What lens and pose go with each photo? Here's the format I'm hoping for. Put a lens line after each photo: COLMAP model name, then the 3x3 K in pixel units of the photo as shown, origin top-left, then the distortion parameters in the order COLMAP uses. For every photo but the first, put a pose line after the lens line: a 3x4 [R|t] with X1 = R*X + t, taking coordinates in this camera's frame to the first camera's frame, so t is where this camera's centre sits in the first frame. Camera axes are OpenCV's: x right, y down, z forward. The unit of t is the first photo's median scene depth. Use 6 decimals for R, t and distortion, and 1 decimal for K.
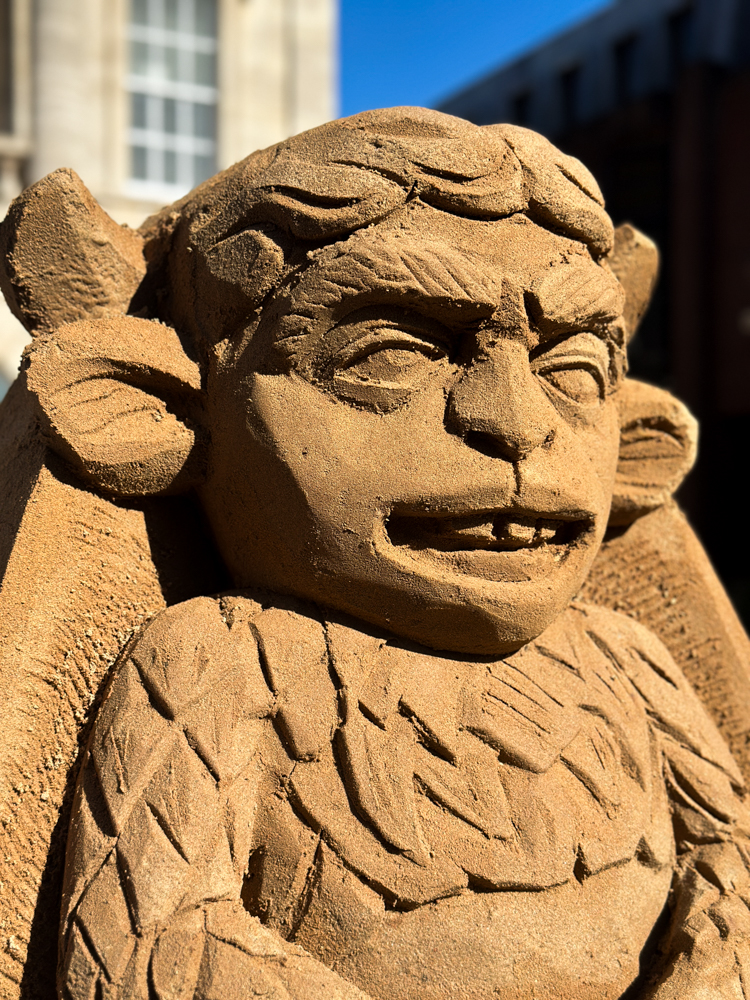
lens RADIAL K [[1419.1, 0, 379.3], [0, 1419.1, 503.7], [0, 0, 1]] dist [0.128385, 0.000000]
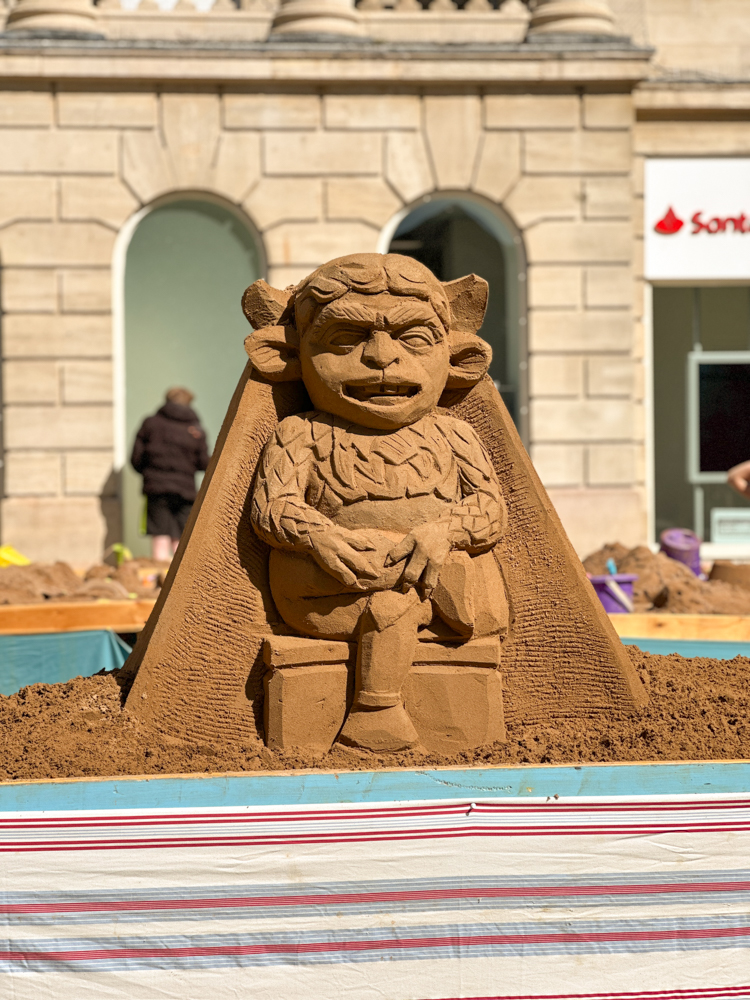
lens RADIAL K [[2294.6, 0, 369.6], [0, 2294.6, 502.2], [0, 0, 1]] dist [0.083147, 0.000000]
pose [[0.936052, -0.004833, -0.351827, 1.895787], [0.024525, 0.998370, 0.051534, 0.003789], [0.351005, -0.056867, 0.934645, -3.896425]]
